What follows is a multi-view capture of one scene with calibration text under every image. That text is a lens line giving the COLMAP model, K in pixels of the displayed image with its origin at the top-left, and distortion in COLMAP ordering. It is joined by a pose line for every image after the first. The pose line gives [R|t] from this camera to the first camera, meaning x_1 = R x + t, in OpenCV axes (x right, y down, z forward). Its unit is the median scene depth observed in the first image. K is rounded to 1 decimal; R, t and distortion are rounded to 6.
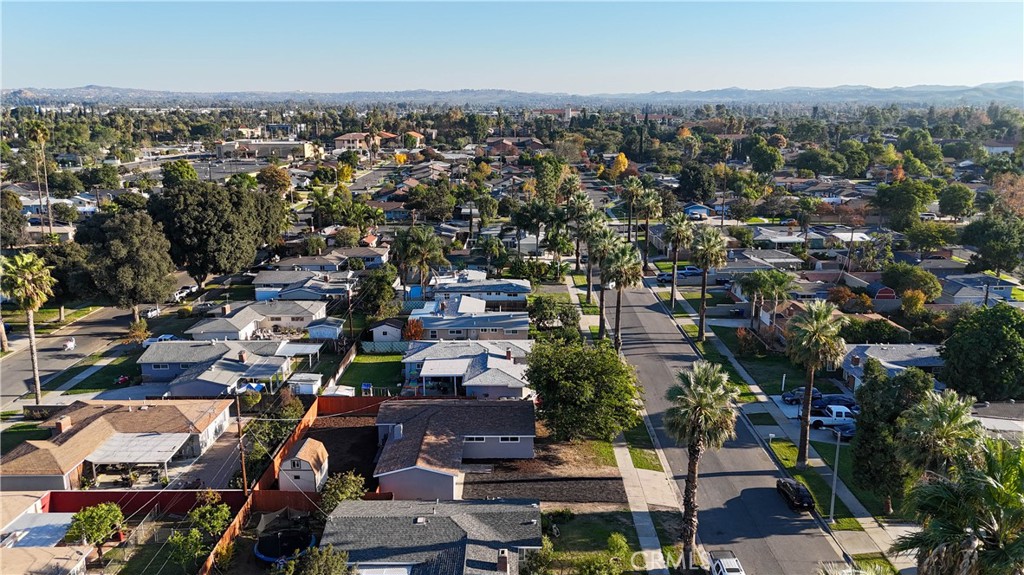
lens RADIAL K [[755.7, 0, 502.0], [0, 755.7, 283.0], [0, 0, 1]] dist [0.061202, -0.025569]
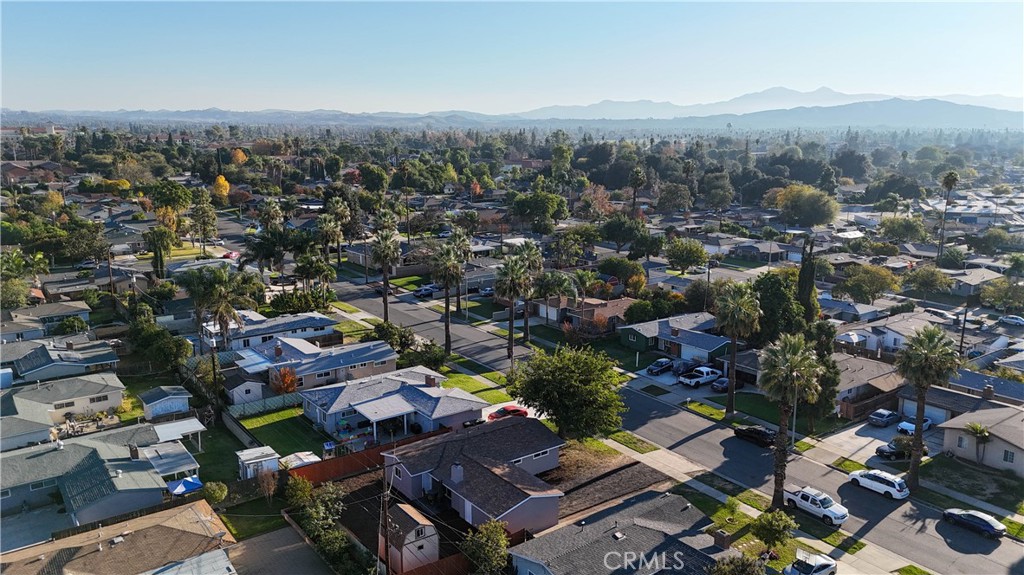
lens RADIAL K [[755.7, 0, 517.0], [0, 755.7, 290.9], [0, 0, 1]] dist [0.061202, -0.025569]
pose [[0.799344, -0.121314, 0.588500, -0.499193], [0.131463, 0.990987, 0.025720, -0.033651], [-0.586316, 0.056807, 0.808088, 0.161152]]
